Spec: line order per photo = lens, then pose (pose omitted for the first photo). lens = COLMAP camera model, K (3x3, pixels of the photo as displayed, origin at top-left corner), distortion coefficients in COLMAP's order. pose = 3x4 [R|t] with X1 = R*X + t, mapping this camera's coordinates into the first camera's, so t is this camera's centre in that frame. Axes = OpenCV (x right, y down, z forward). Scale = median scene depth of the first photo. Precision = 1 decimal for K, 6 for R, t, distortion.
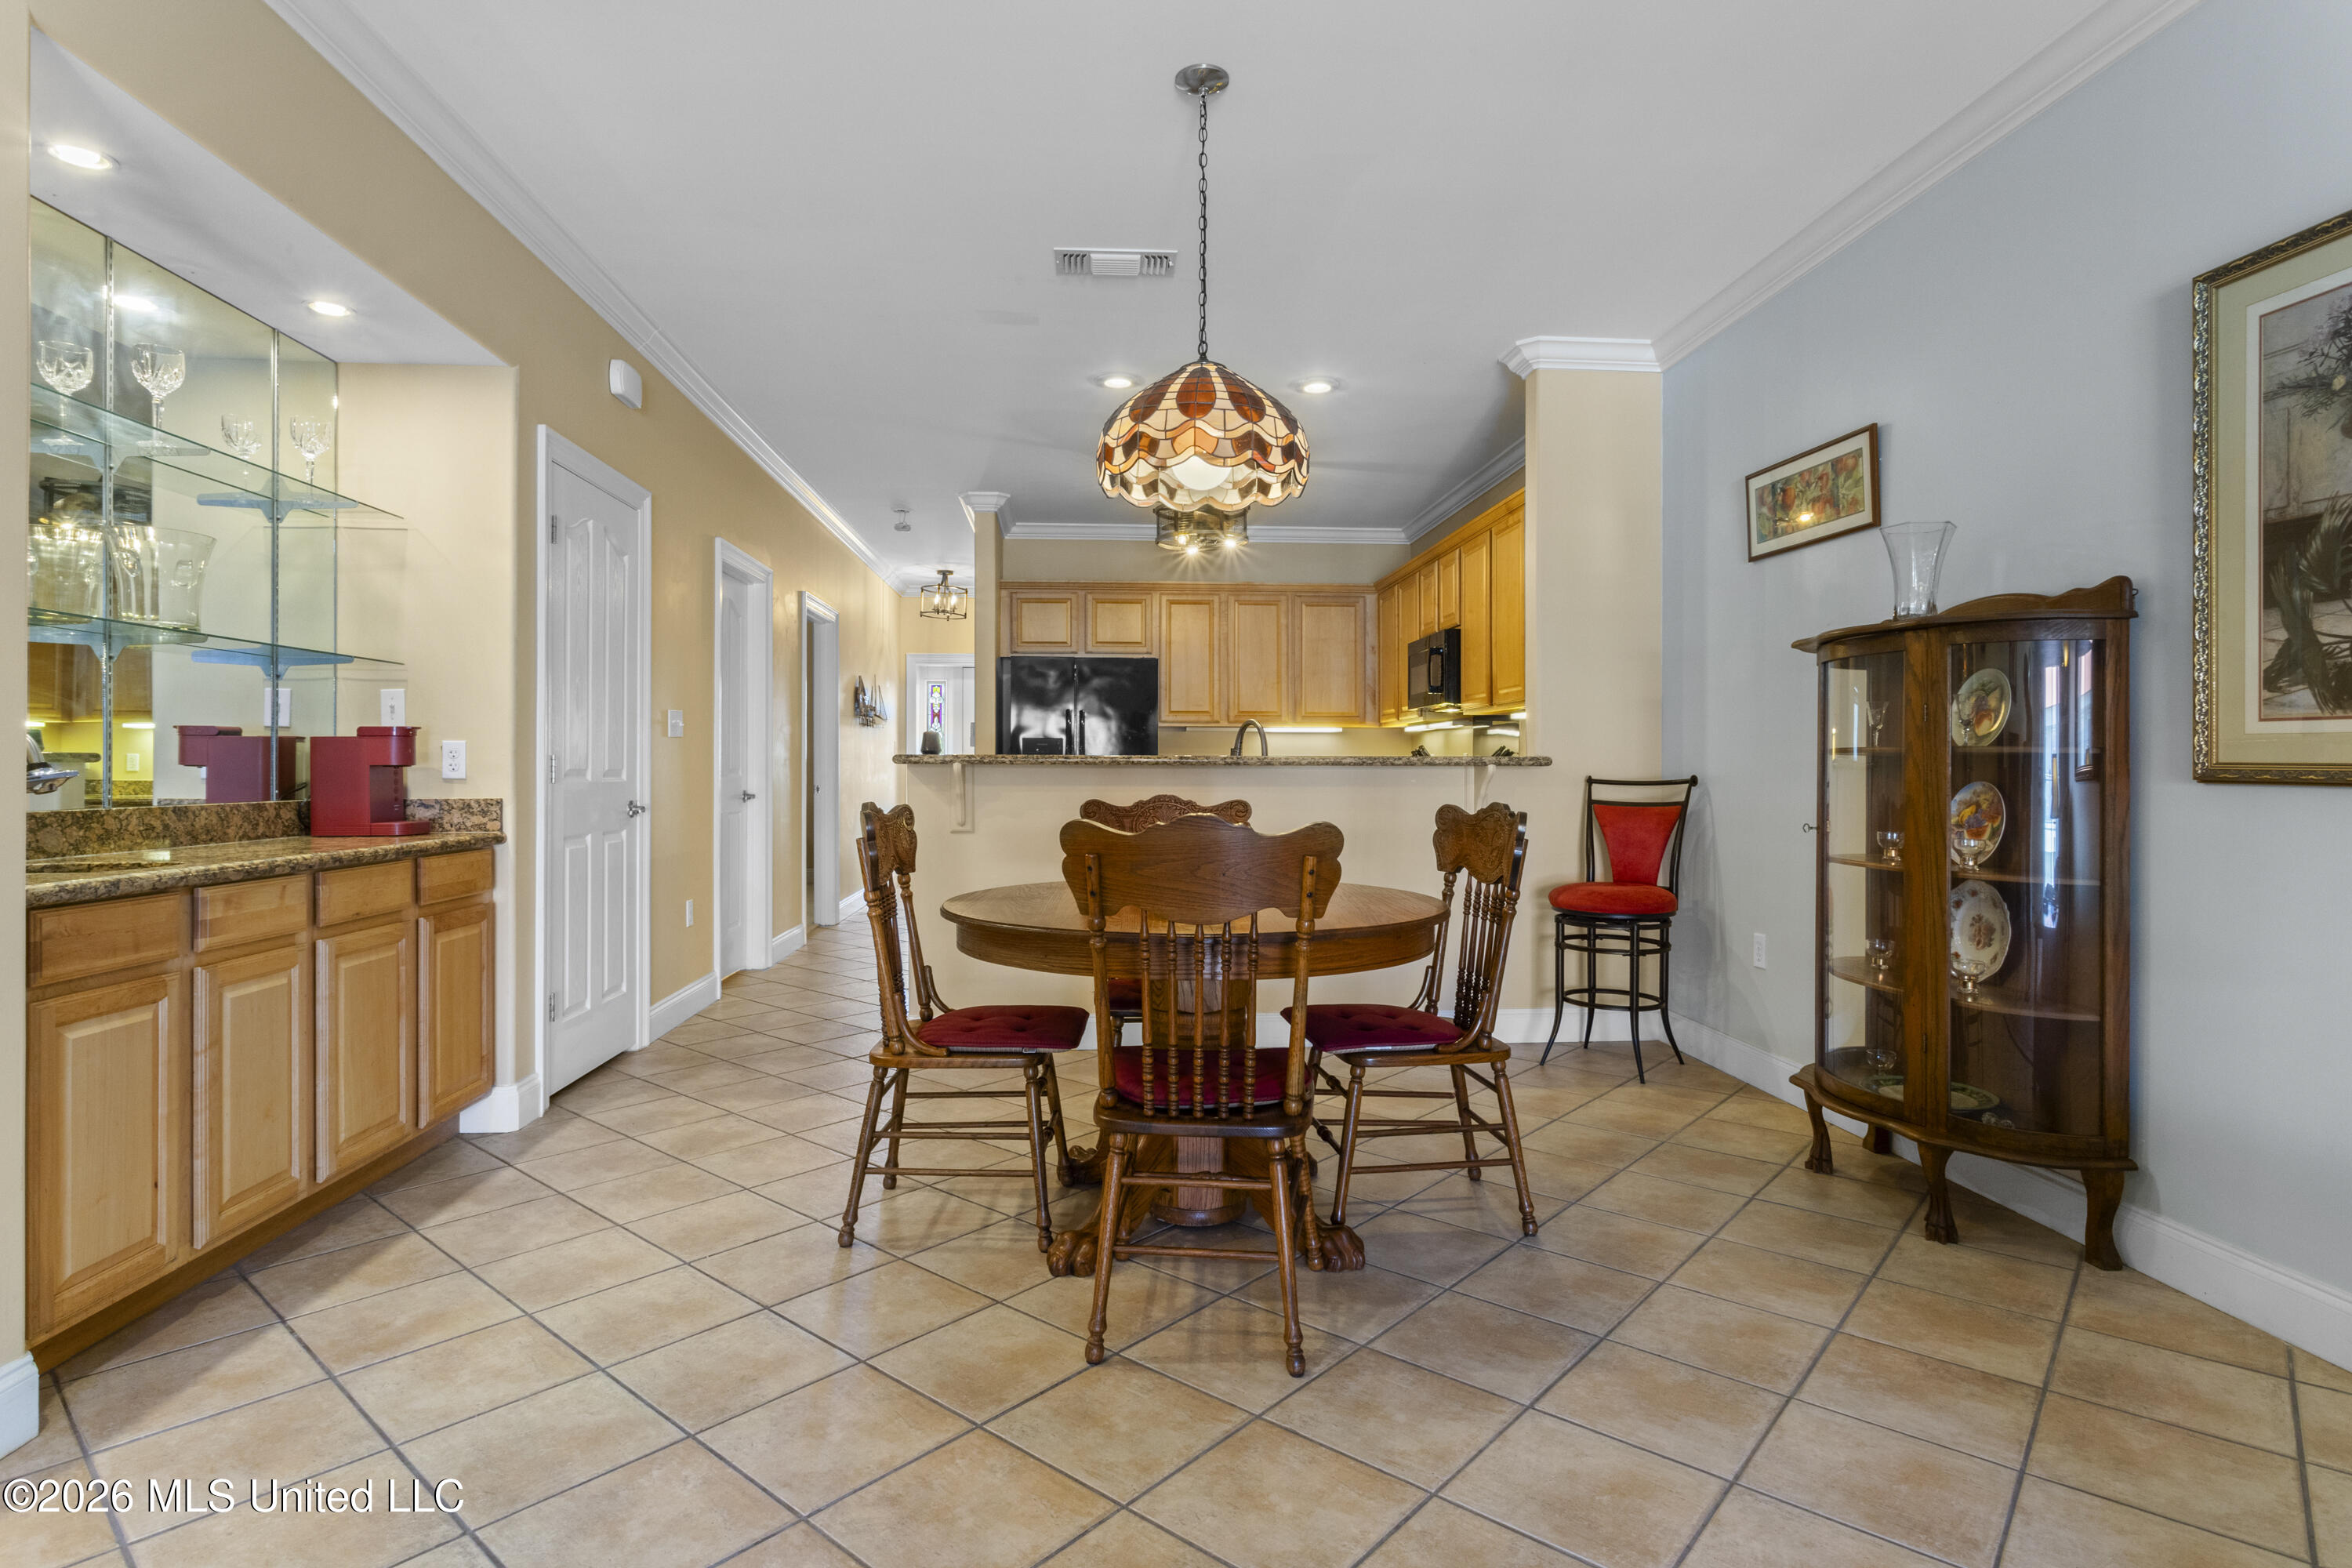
lens RADIAL K [[1187.0, 0, 1175.6], [0, 1187.0, 767.6], [0, 0, 1]] dist [-0.003048, 0.003102]
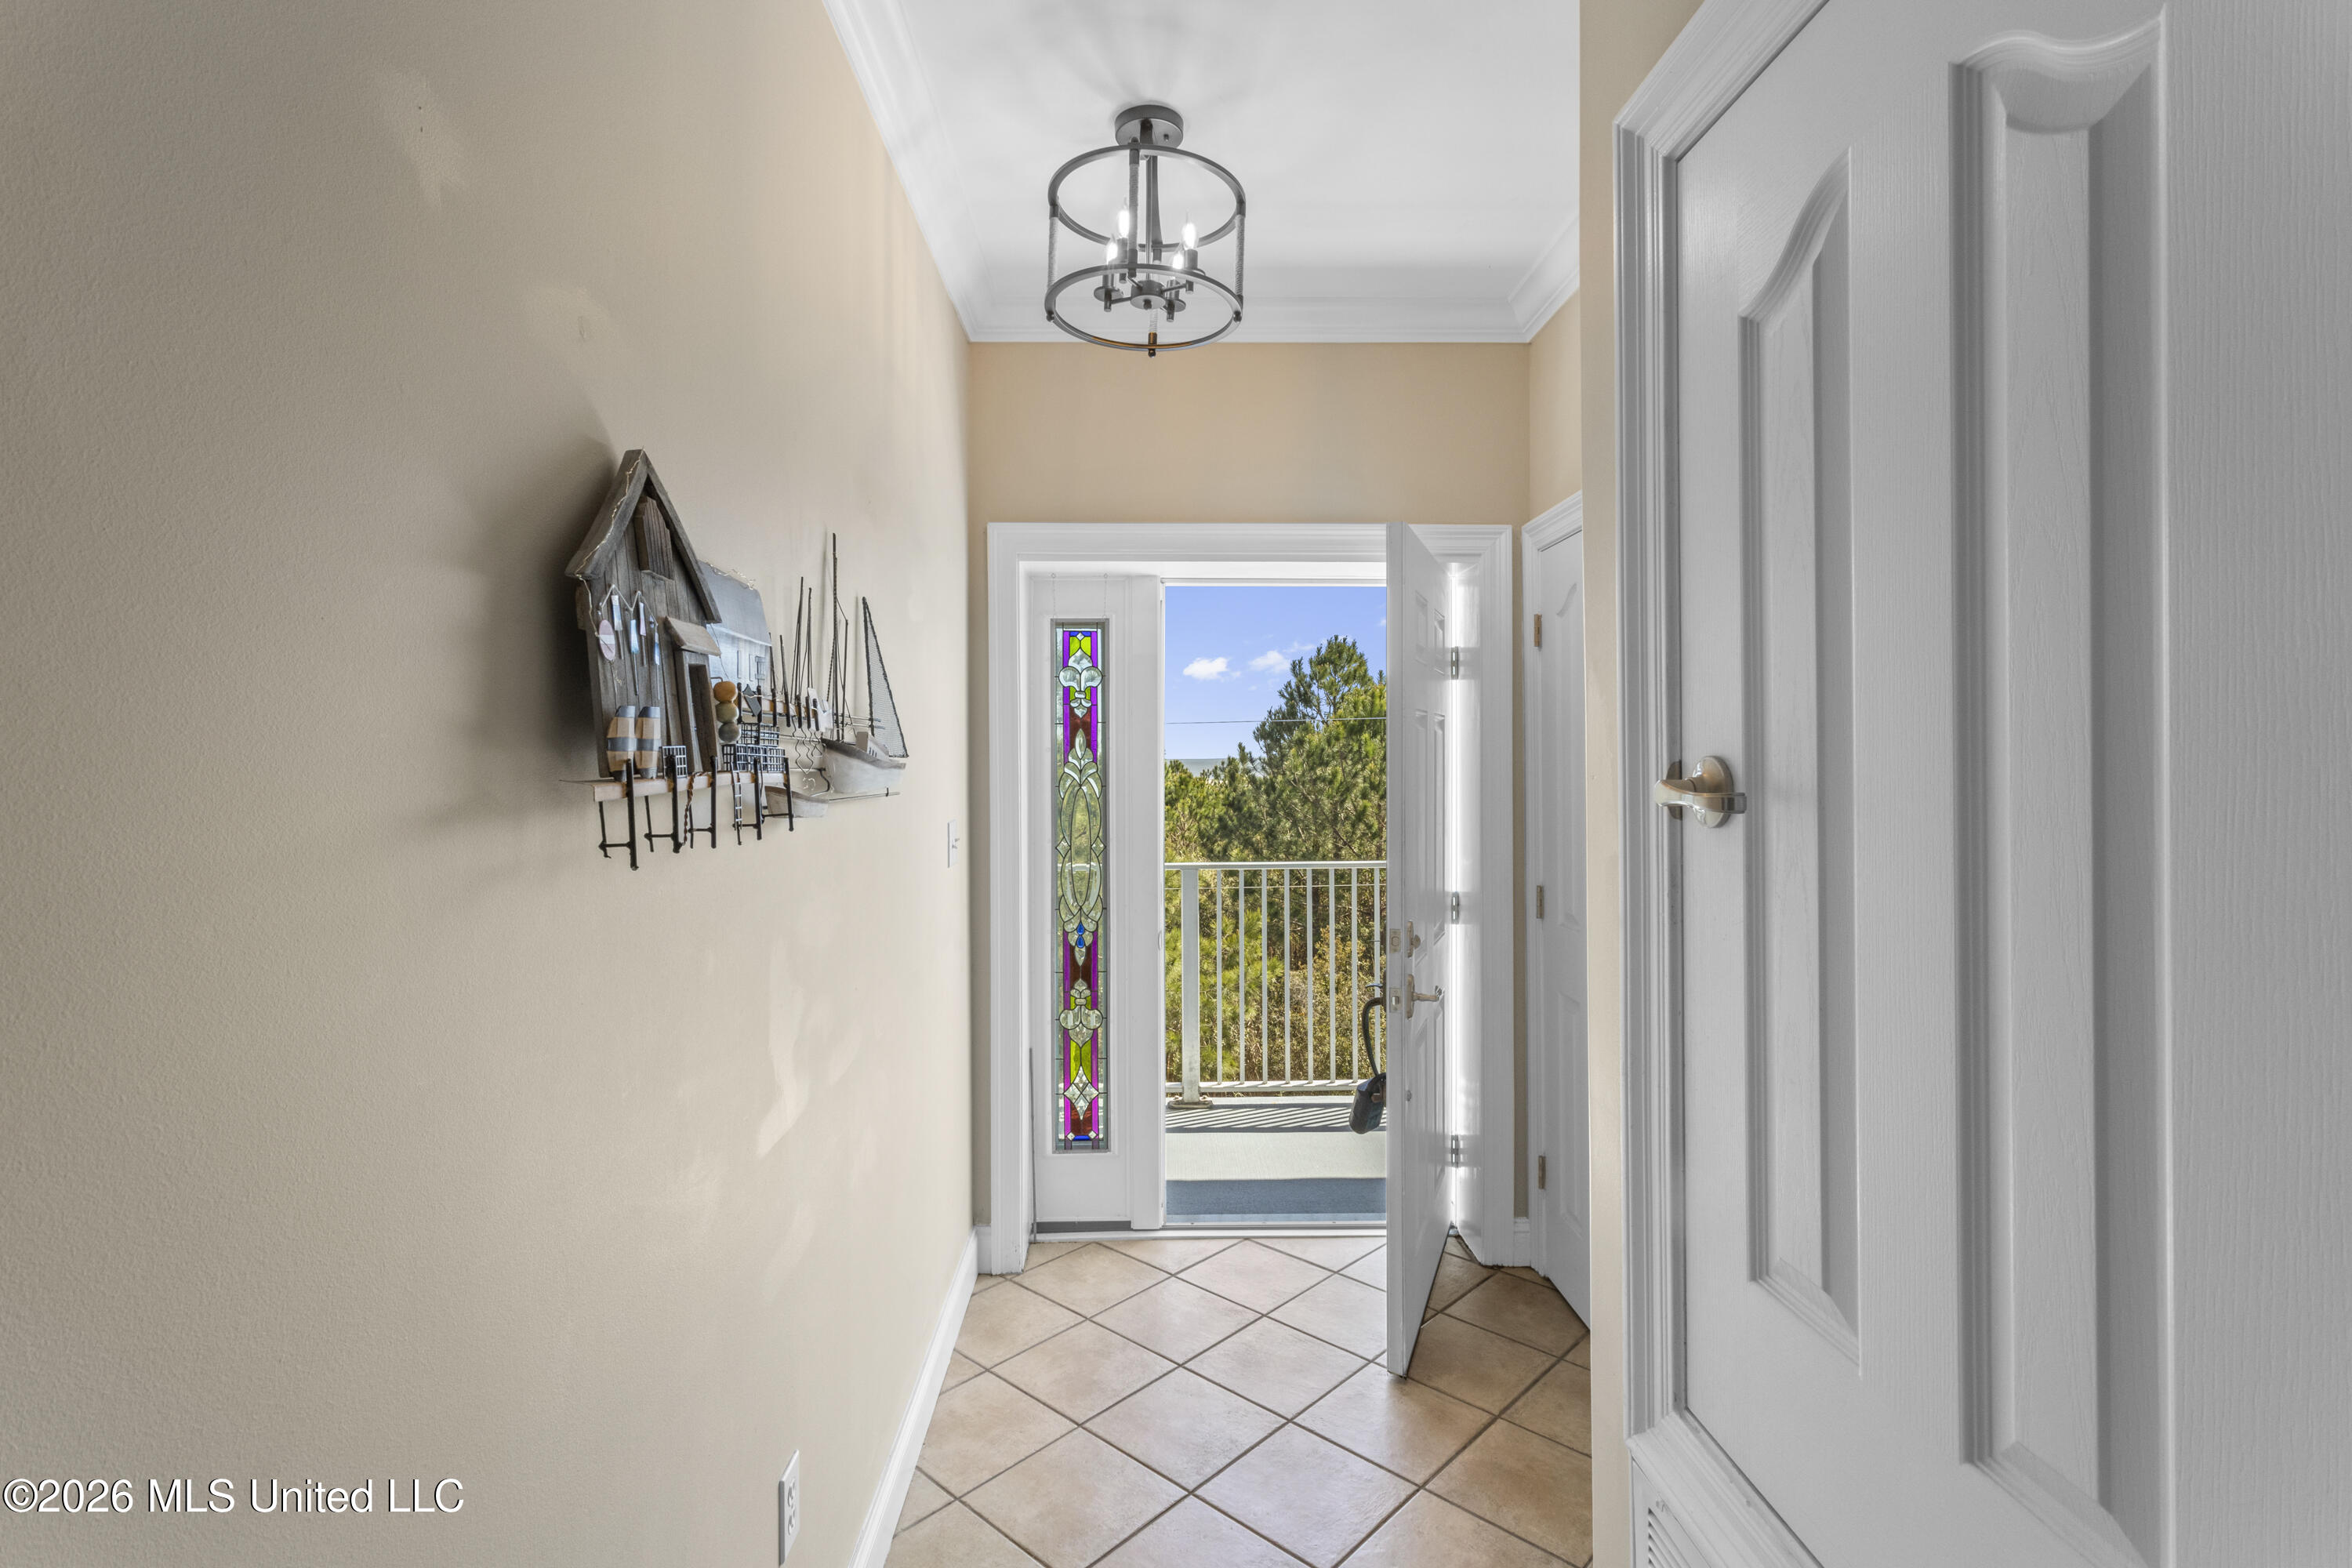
lens RADIAL K [[1116.5, 0, 1177.5], [0, 1116.5, 774.5], [0, 0, 1]] dist [-0.001111, 0.002627]
pose [[0.998490, -0.005966, -0.054616, -0.522003], [0.006351, 0.999956, 0.006891, -0.107465], [0.054572, -0.007228, 0.998484, 2.288110]]
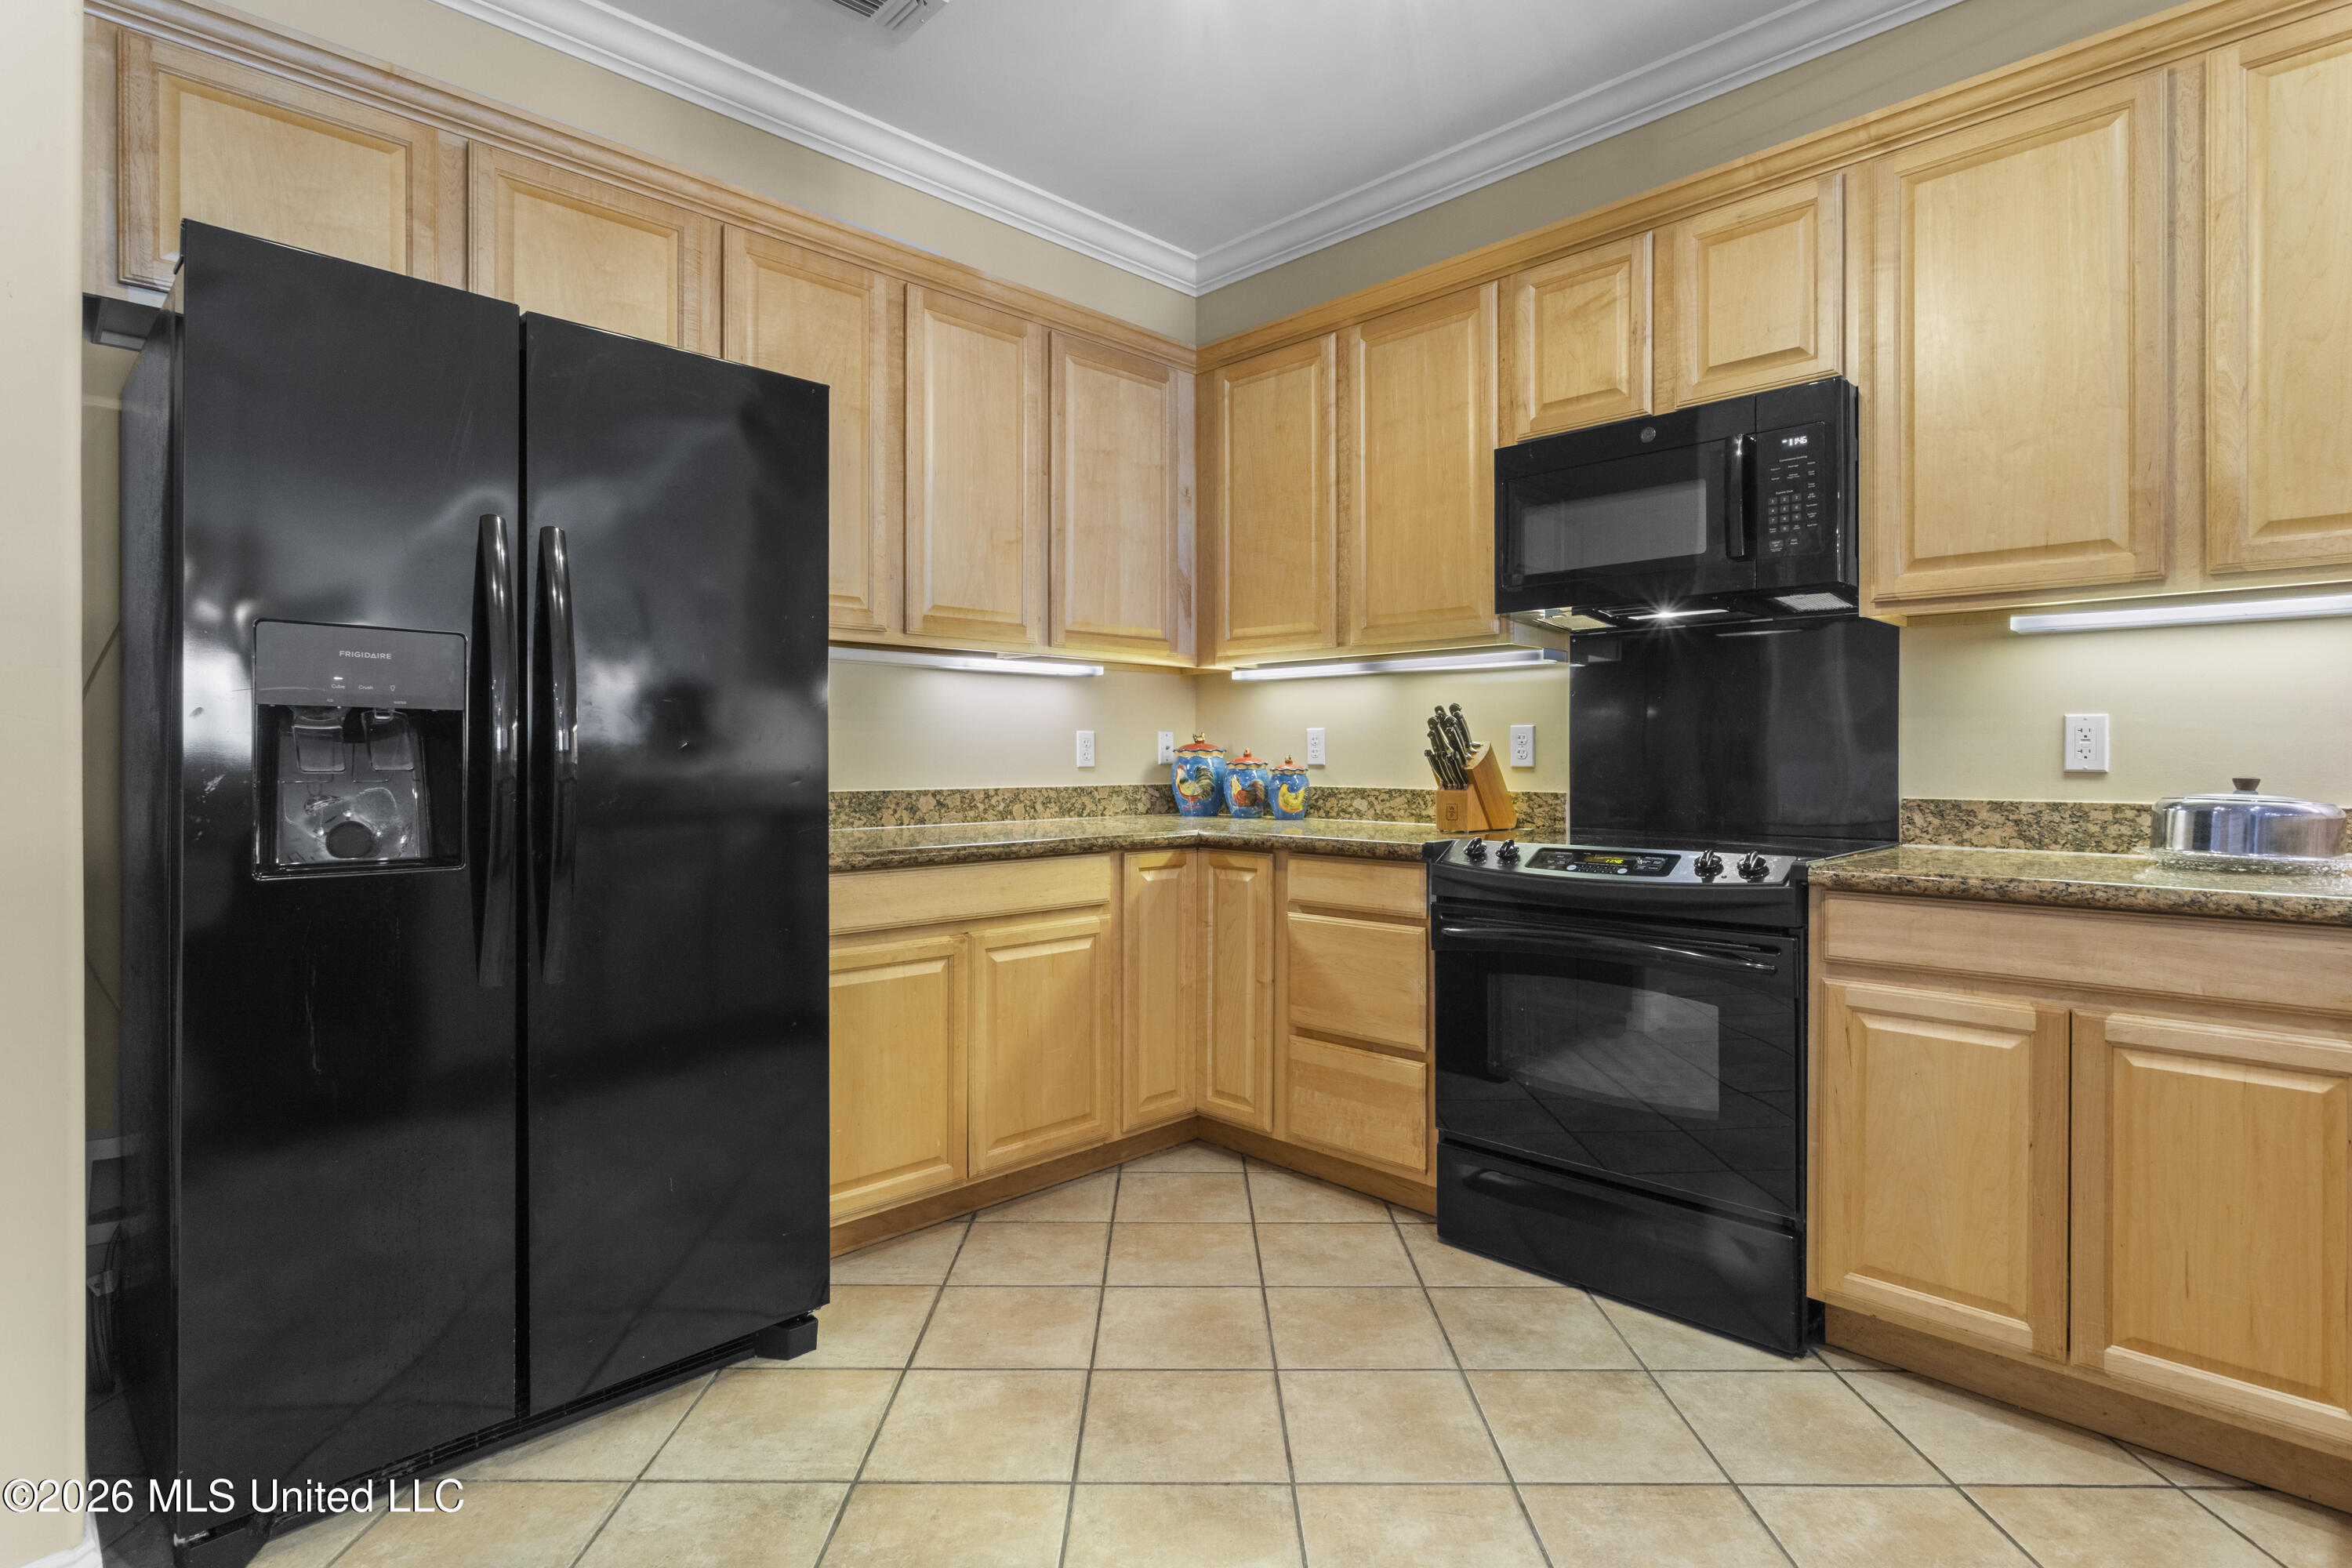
lens RADIAL K [[1187.0, 0, 1173.4], [0, 1187.0, 756.9], [0, 0, 1]] dist [-0.003048, 0.003102]
pose [[0.761534, -0.002172, 0.648122, -0.301384], [0.001184, 0.999997, 0.001960, -0.000524], [-0.648124, -0.000725, 0.761534, 1.543973]]
